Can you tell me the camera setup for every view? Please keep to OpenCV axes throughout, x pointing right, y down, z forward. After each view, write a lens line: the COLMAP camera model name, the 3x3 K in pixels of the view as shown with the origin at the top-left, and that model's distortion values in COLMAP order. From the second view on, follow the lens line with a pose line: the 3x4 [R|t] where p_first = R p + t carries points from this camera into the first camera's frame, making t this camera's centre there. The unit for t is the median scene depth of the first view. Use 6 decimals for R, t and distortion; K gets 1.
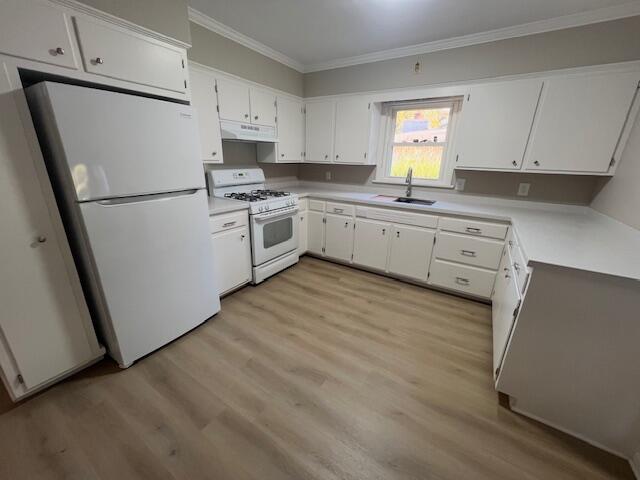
lens RADIAL K [[256.9, 0, 322.3], [0, 256.9, 241.2], [0, 0, 1]] dist [0.000371, -0.000017]
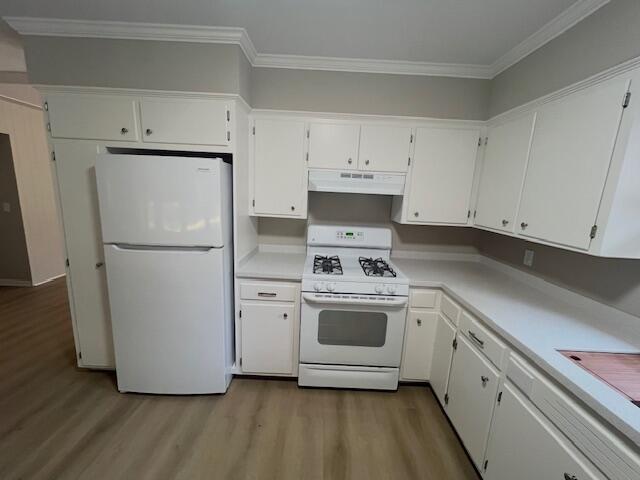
lens RADIAL K [[268.1, 0, 320.0], [0, 268.1, 240.0], [0, 0, 1]] dist [-0.001537, -0.000059]
pose [[0.524895, 0.155374, -0.836866, 0.325026], [-0.299538, 0.954024, -0.010749, -0.223936], [0.796720, 0.256315, 0.547302, 0.537573]]
